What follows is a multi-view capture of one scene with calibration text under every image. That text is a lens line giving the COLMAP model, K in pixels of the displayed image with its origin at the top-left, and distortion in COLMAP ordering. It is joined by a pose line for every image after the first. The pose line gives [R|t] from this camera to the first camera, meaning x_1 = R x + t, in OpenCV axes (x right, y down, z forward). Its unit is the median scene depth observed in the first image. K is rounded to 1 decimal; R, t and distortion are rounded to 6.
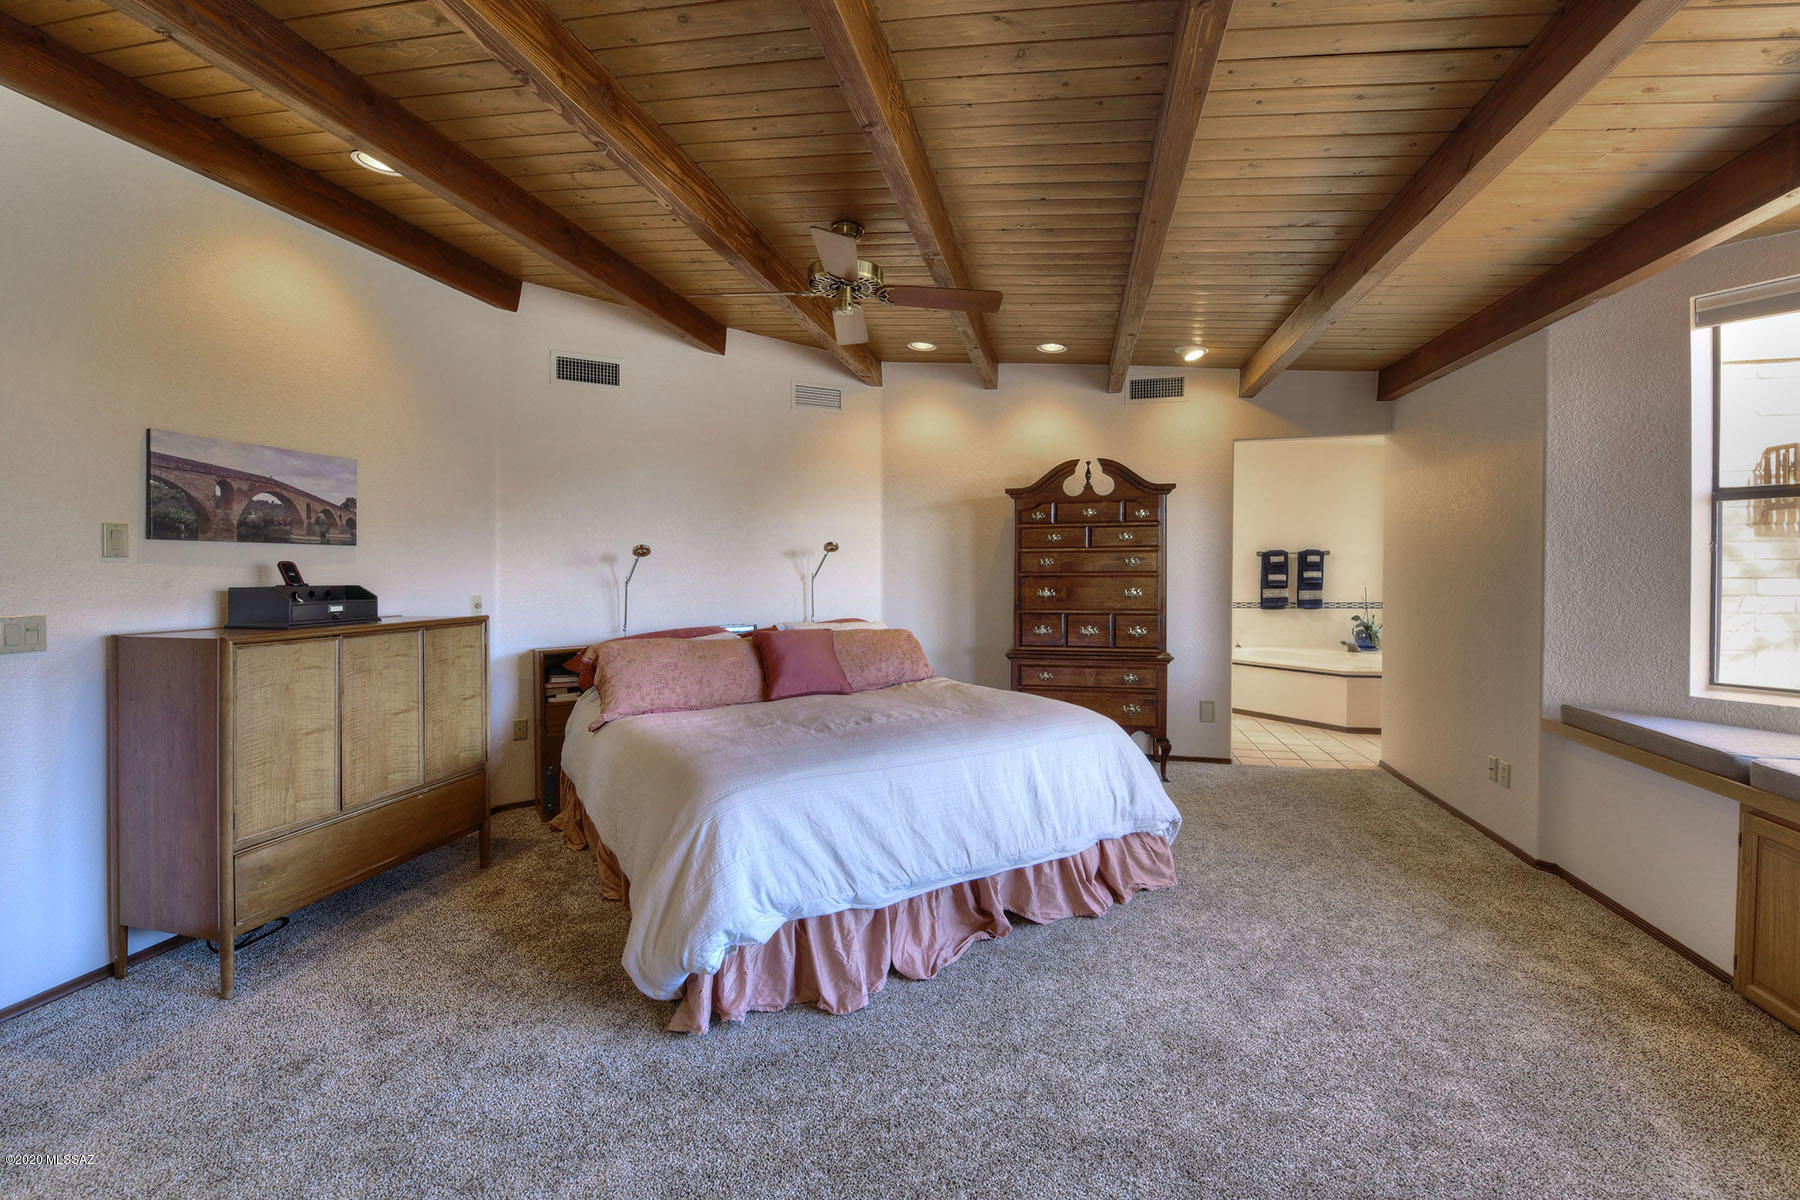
lens RADIAL K [[751.0, 0, 906.8], [0, 751.0, 573.0], [0, 0, 1]] dist [-0.002267, -0.000920]
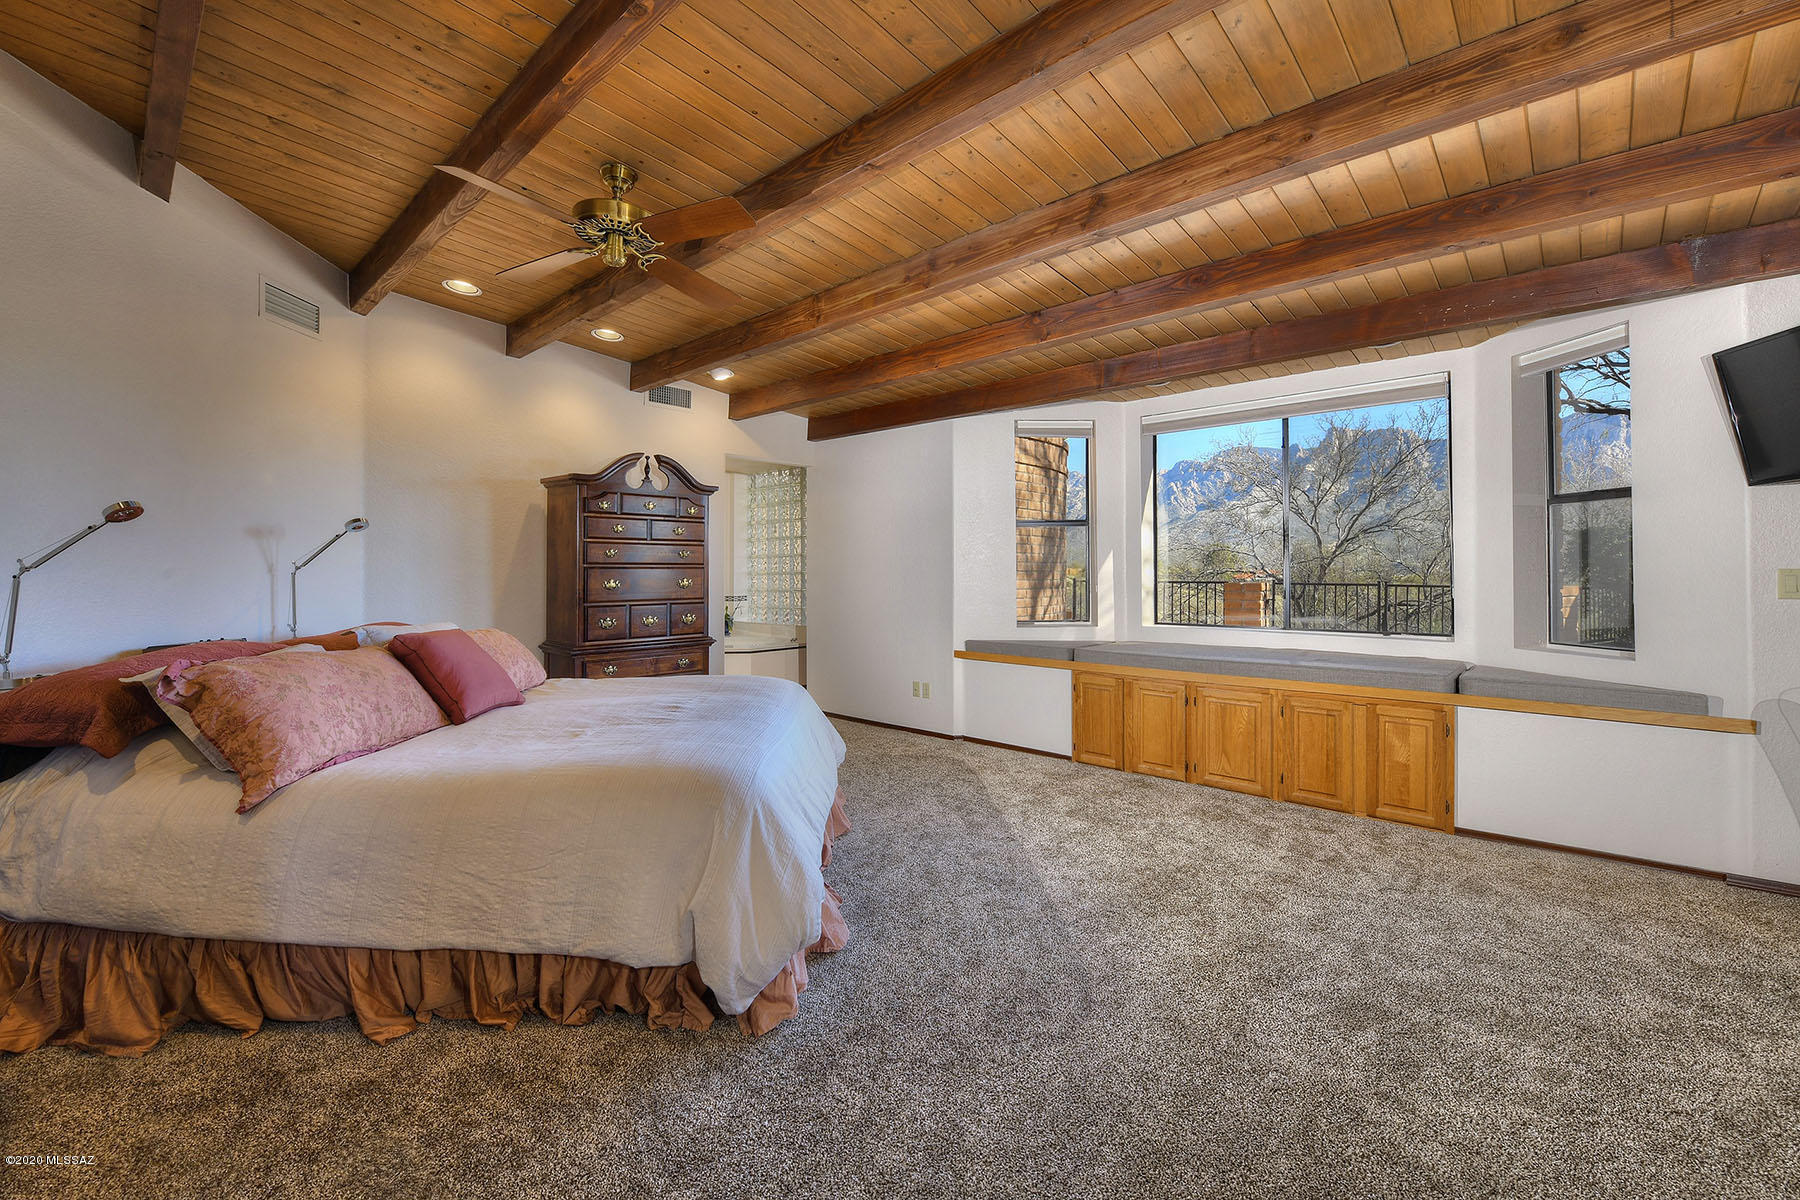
lens RADIAL K [[751.0, 0, 906.8], [0, 751.0, 573.0], [0, 0, 1]] dist [-0.002267, -0.000920]
pose [[0.503104, 0.001747, 0.864224, -0.594825], [0.010918, 0.999905, -0.008377, 0.030250], [-0.864157, 0.013650, 0.503037, 0.224434]]
